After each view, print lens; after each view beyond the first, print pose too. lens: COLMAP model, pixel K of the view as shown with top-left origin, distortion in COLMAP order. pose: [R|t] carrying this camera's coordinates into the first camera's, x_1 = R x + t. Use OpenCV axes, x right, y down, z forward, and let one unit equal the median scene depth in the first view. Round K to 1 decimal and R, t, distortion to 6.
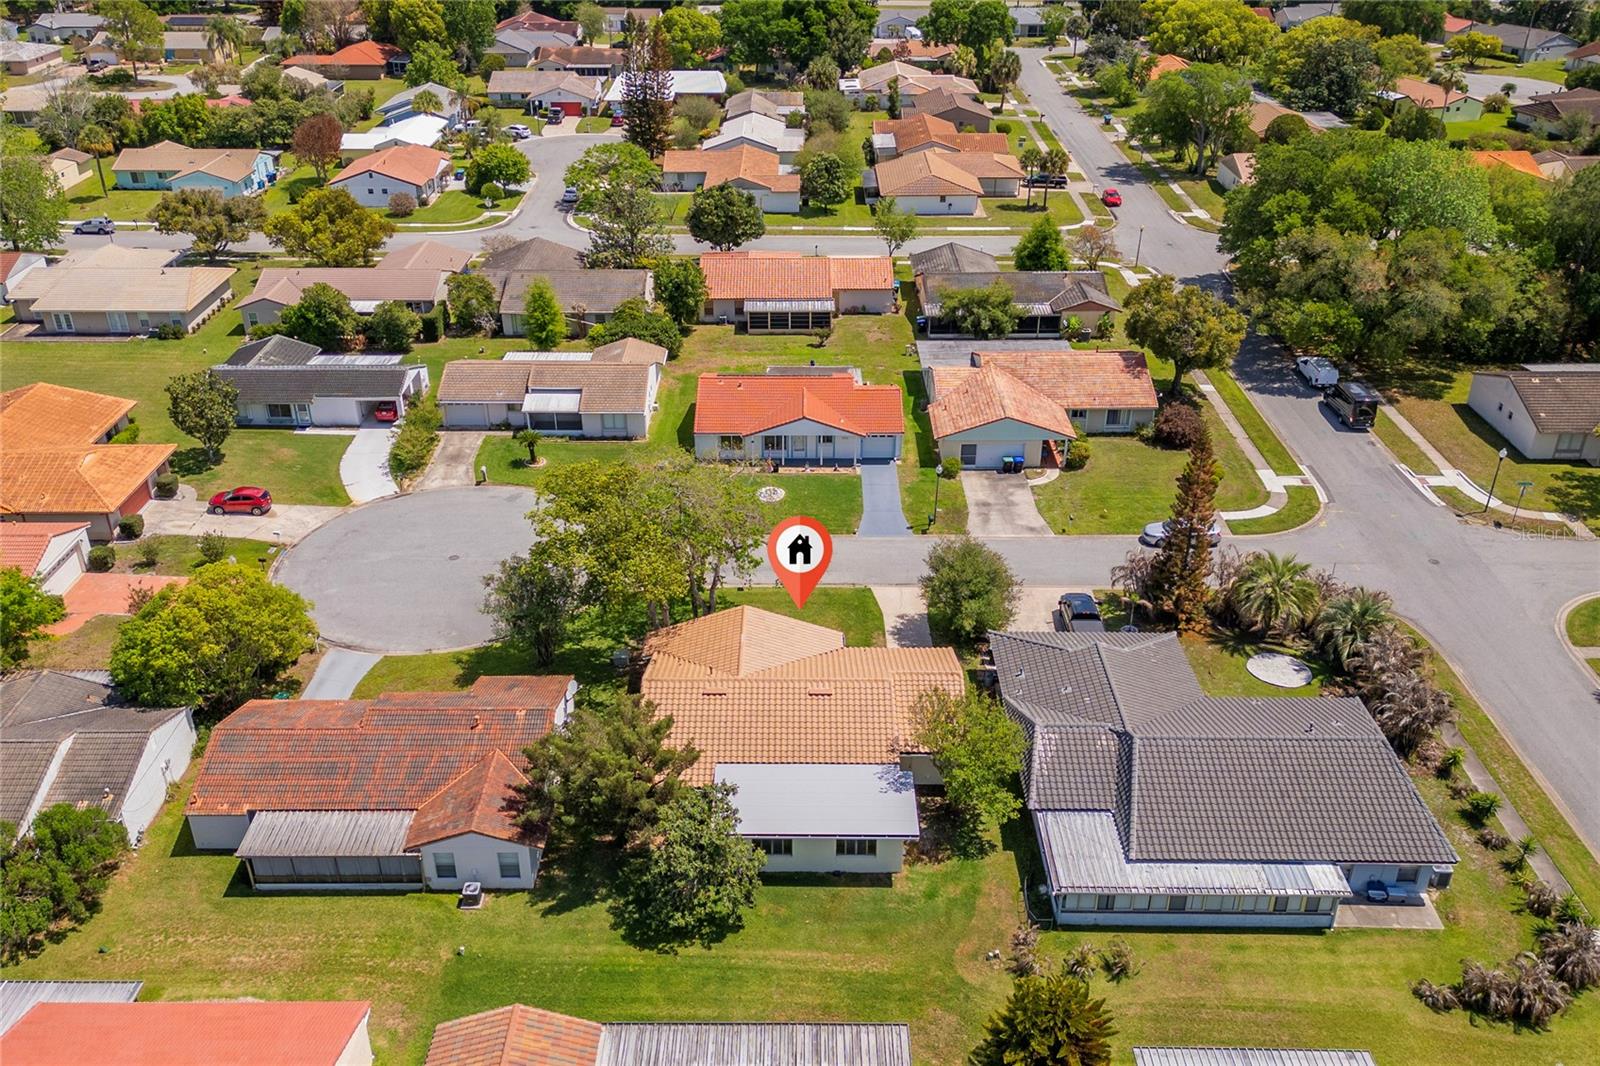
lens RADIAL K [[1349.3, 0, 781.4], [0, 1349.3, 531.9], [0, 0, 1]] dist [0.101405, -0.120745]
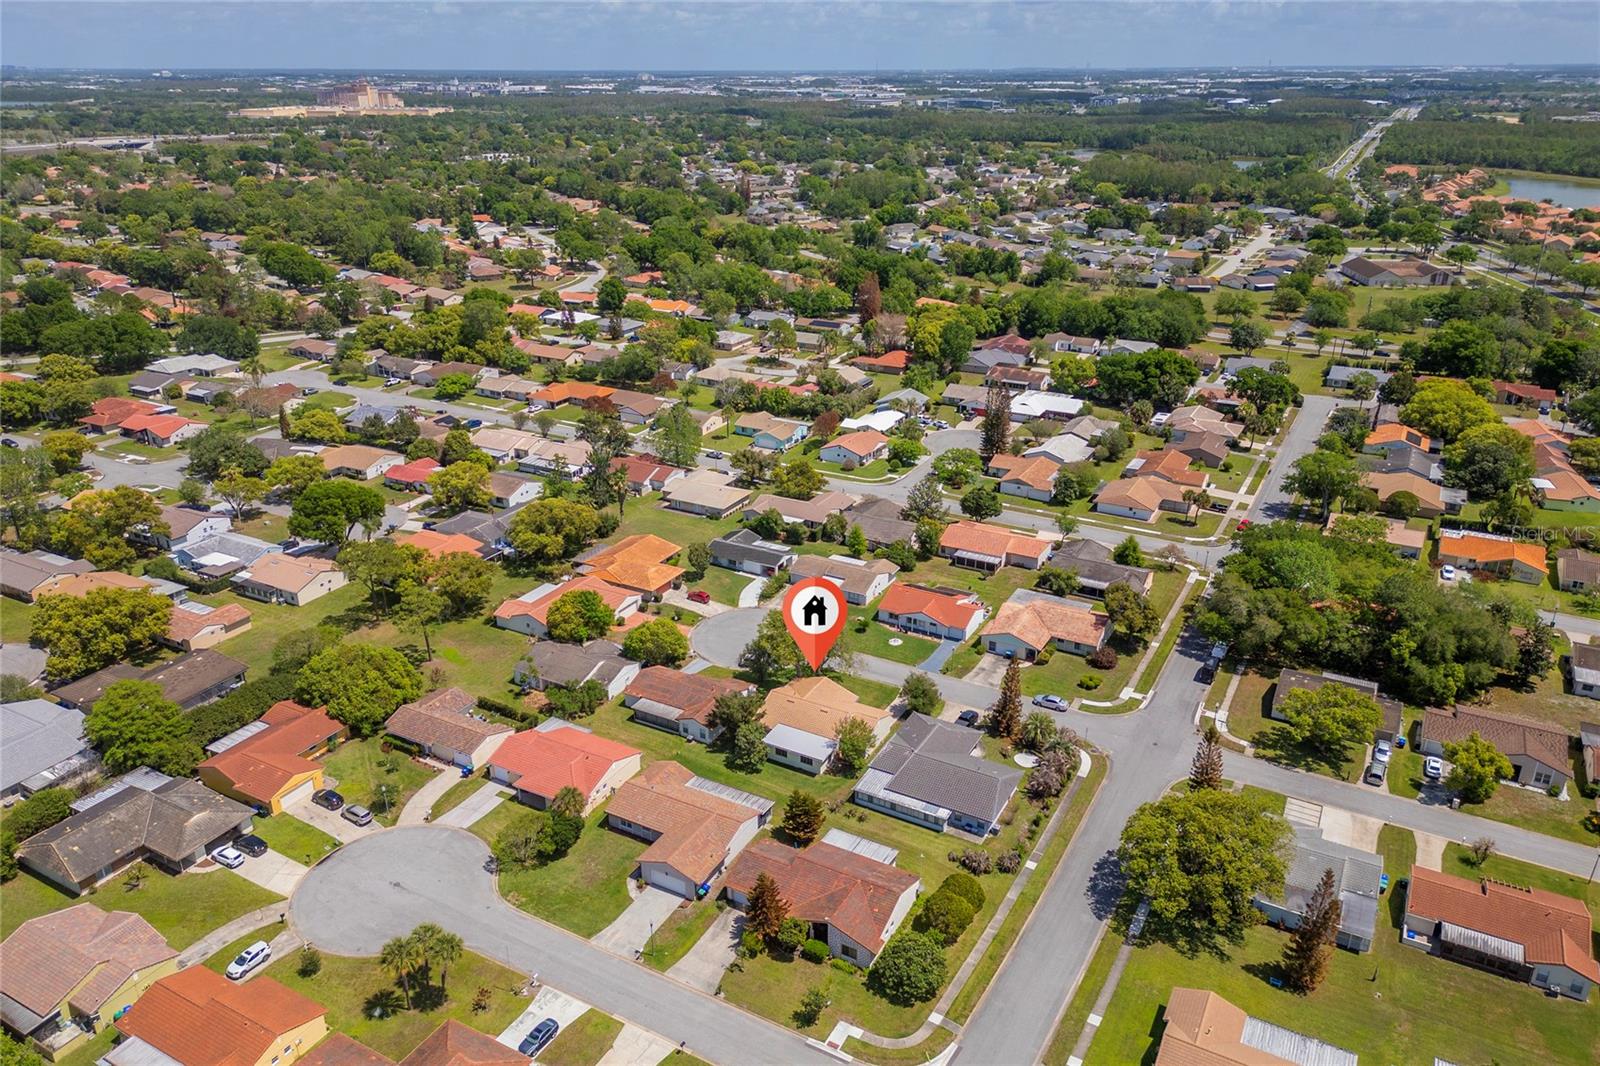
lens RADIAL K [[1113.2, 0, 797.3], [0, 1113.2, 583.6], [0, 0, 1]] dist [0.072708, -0.059680]
pose [[0.877855, 0.207219, -0.431777, 0.612903], [-0.231791, 0.972756, -0.004413, -0.074868], [0.419099, 0.103956, 0.901970, -0.741218]]
